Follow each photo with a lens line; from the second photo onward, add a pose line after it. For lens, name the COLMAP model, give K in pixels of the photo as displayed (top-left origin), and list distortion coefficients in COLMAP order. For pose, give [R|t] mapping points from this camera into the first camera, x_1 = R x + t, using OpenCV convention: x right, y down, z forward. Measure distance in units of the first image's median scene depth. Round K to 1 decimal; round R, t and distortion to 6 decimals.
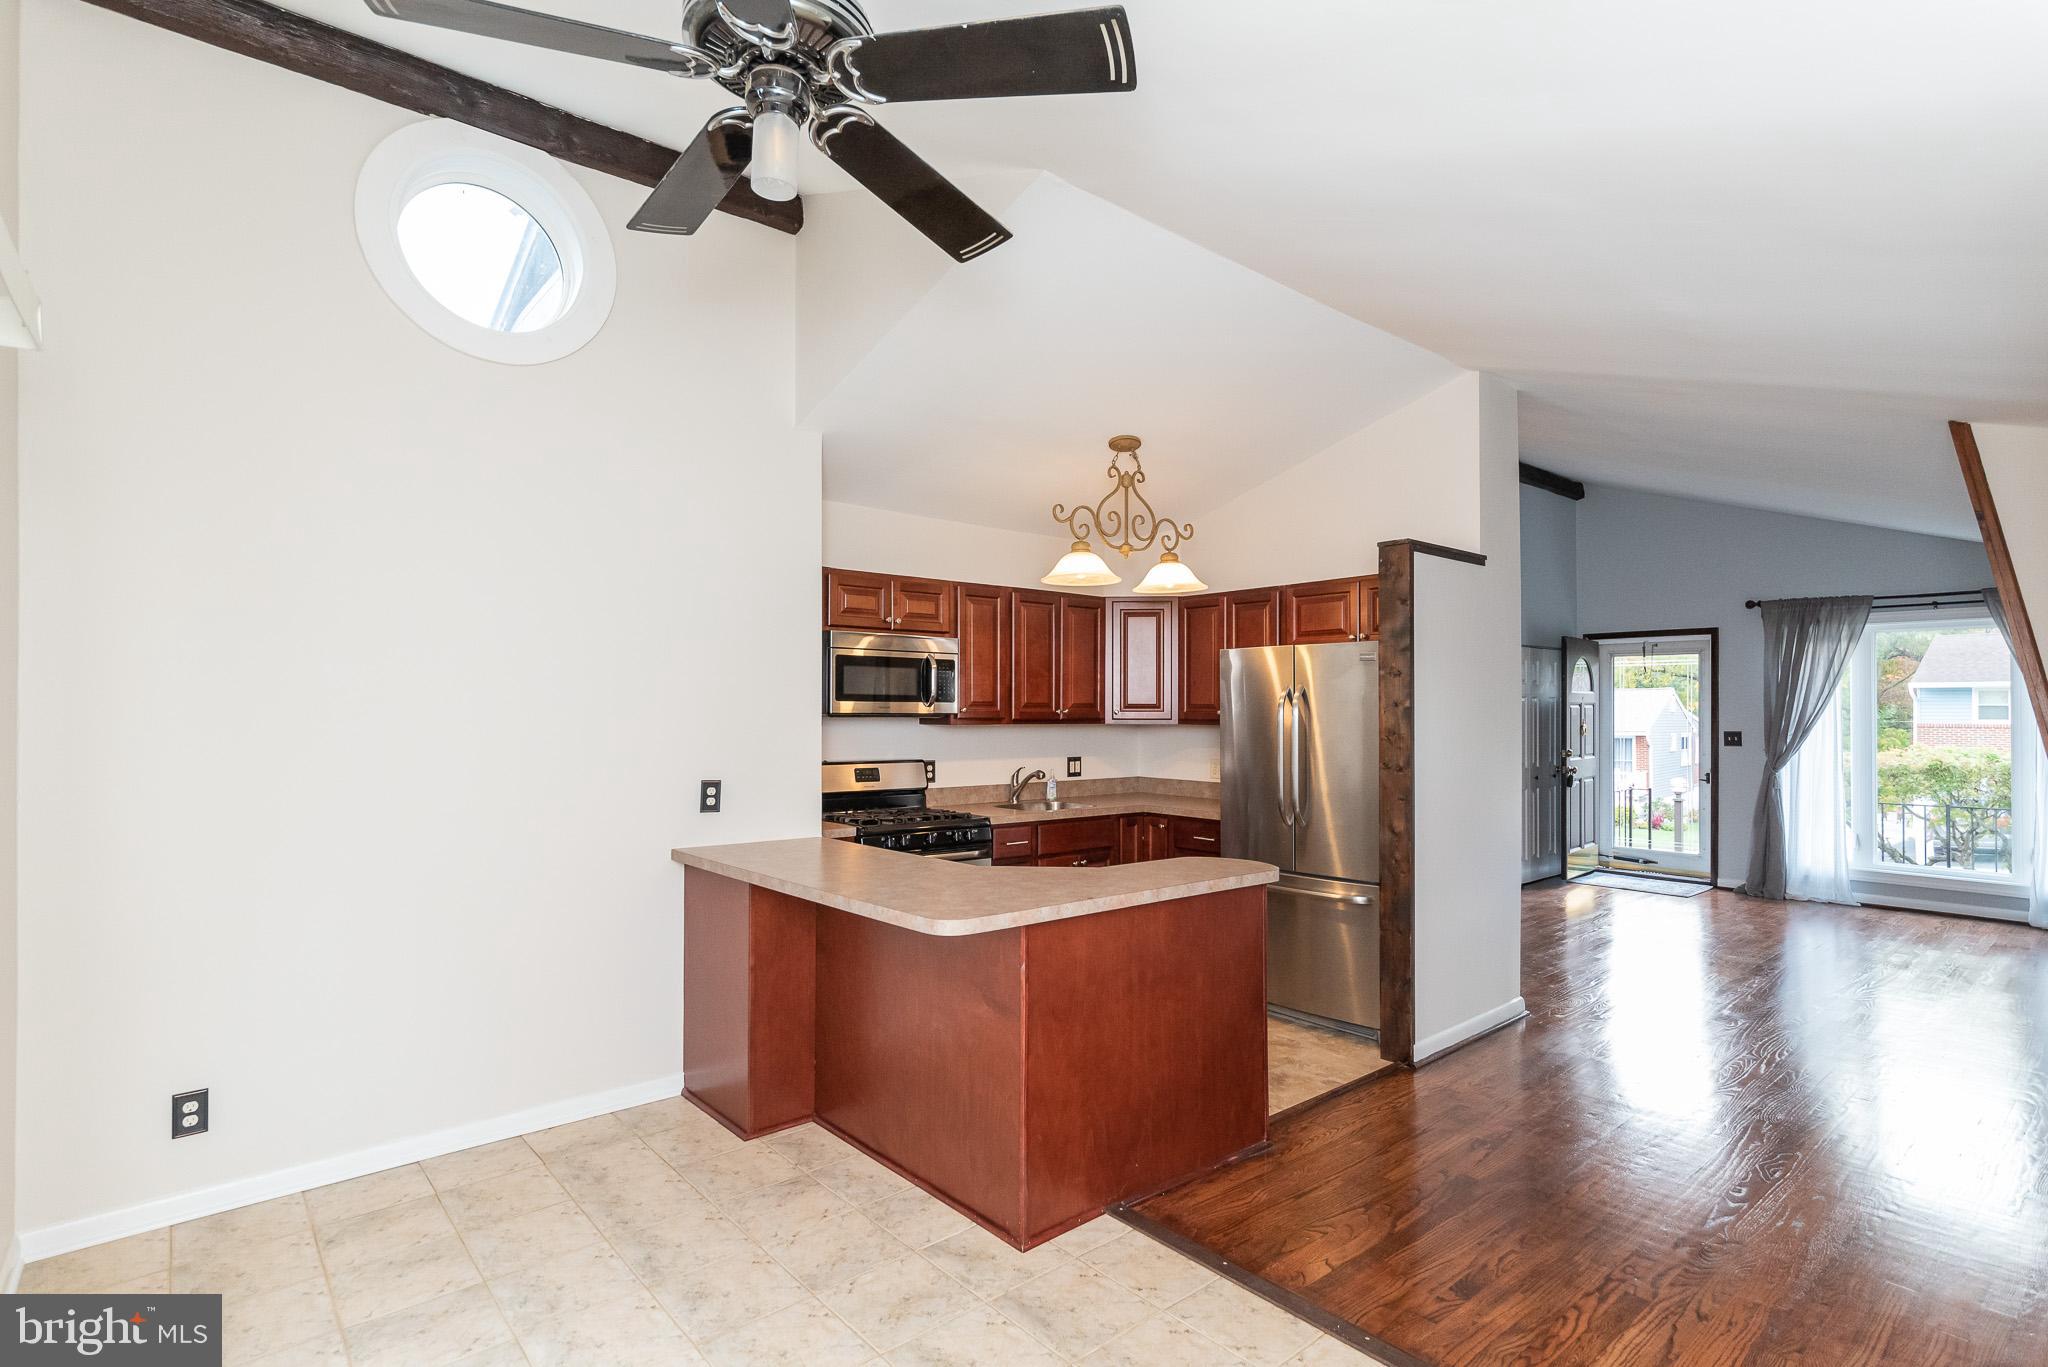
lens RADIAL K [[1008.2, 0, 1026.4], [0, 1008.2, 702.5], [0, 0, 1]] dist [0.001971, -0.000078]
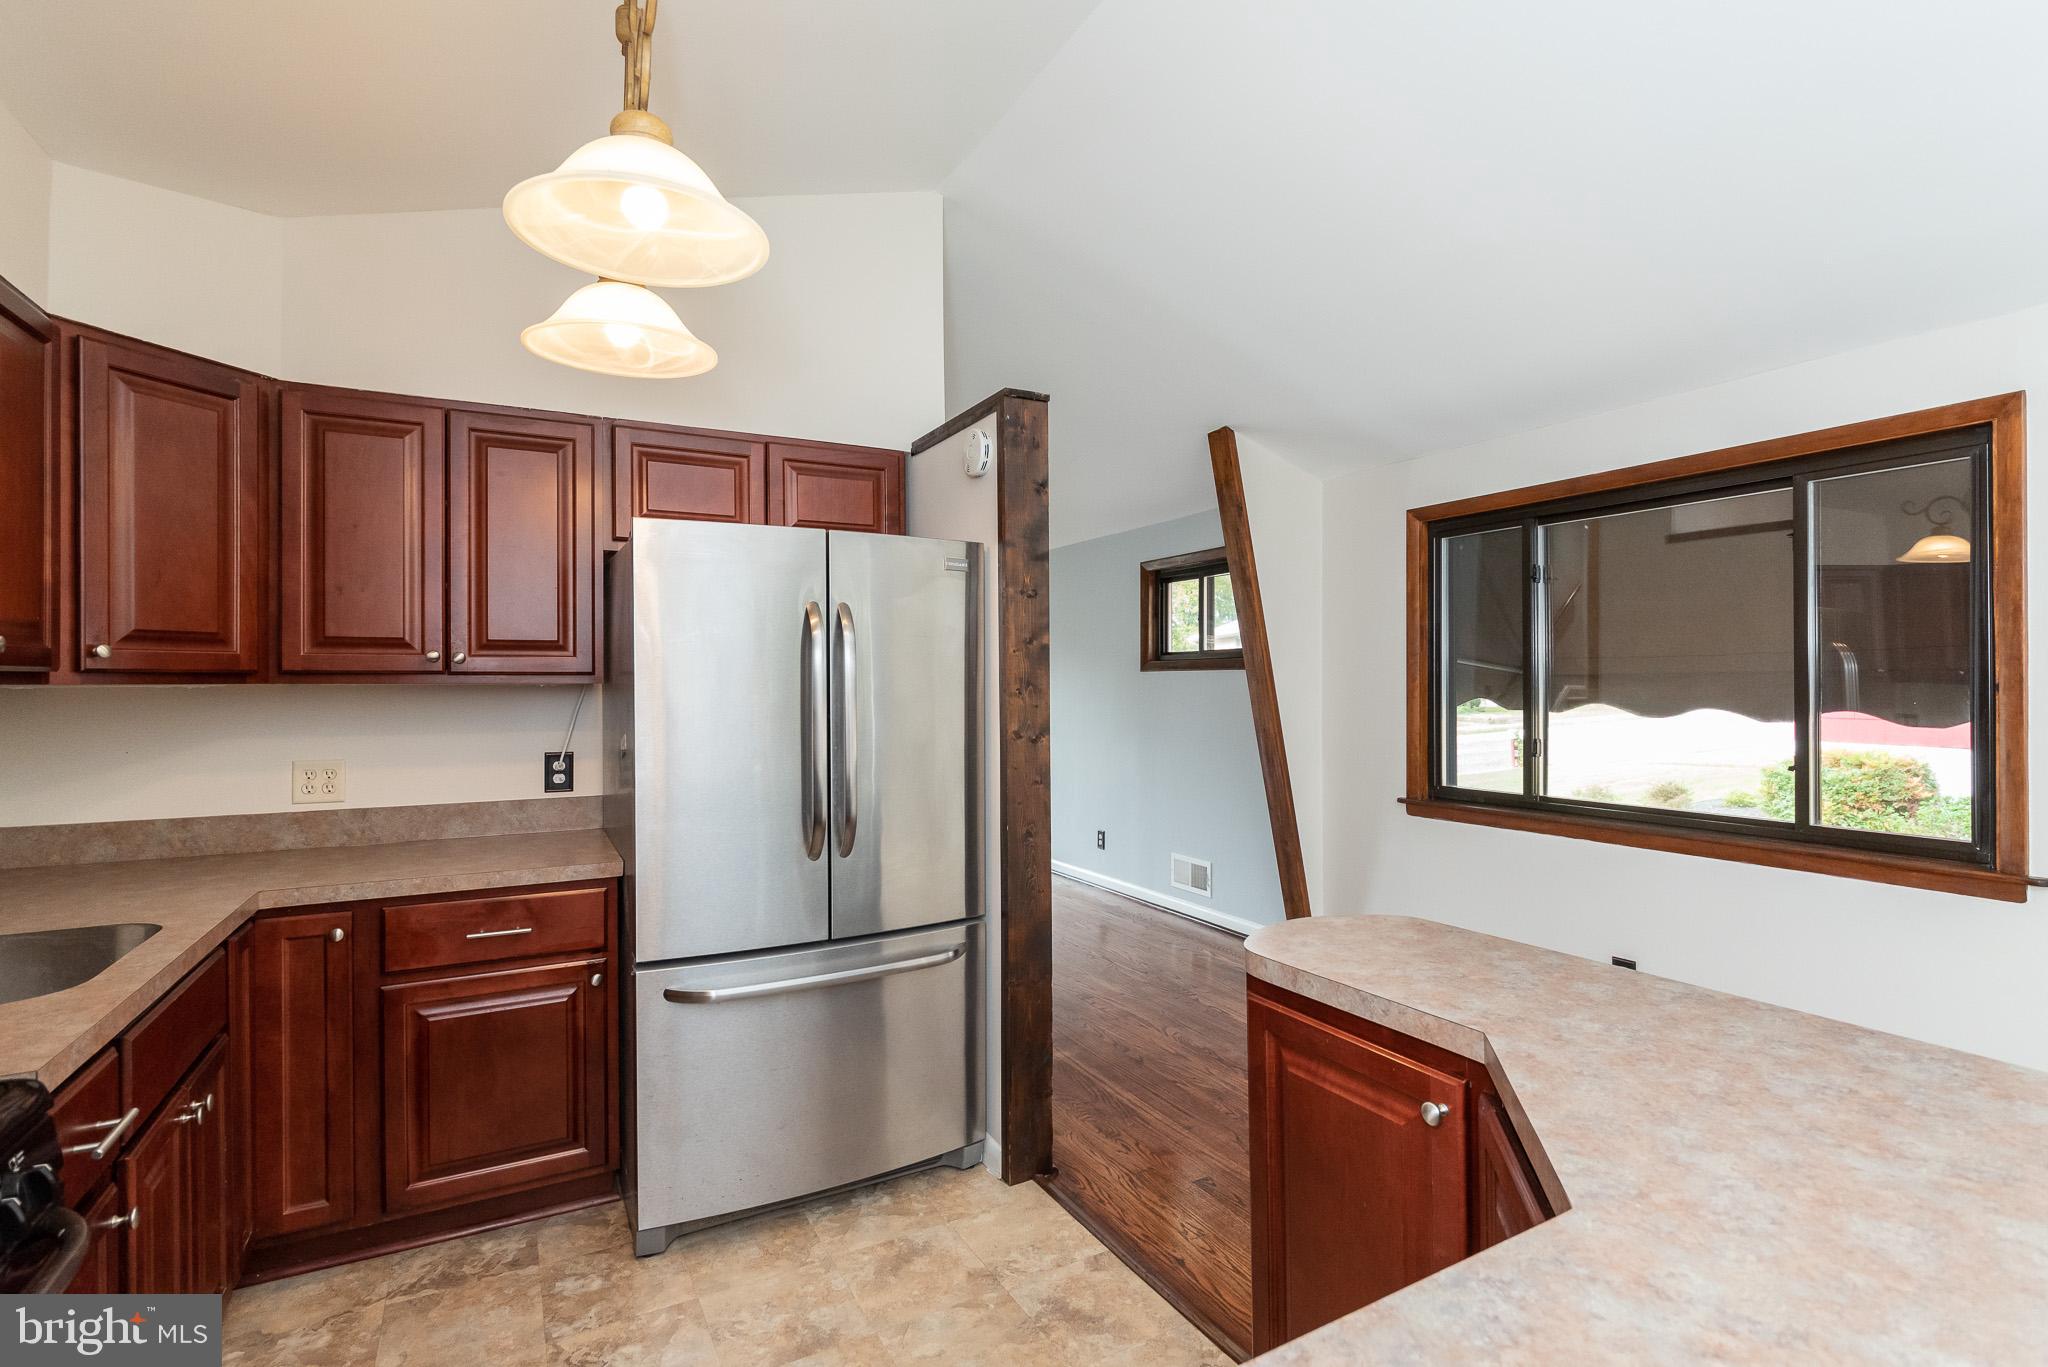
lens RADIAL K [[945.1, 0, 1024.0], [0, 945.1, 683.5], [0, 0, 1]] dist [-0.002428, -0.000182]
pose [[0.209578, -0.007360, 0.977764, -0.172288], [0.001555, 0.999973, 0.007194, 0.015850], [-0.977791, 0.000013, 0.209583, 0.610768]]
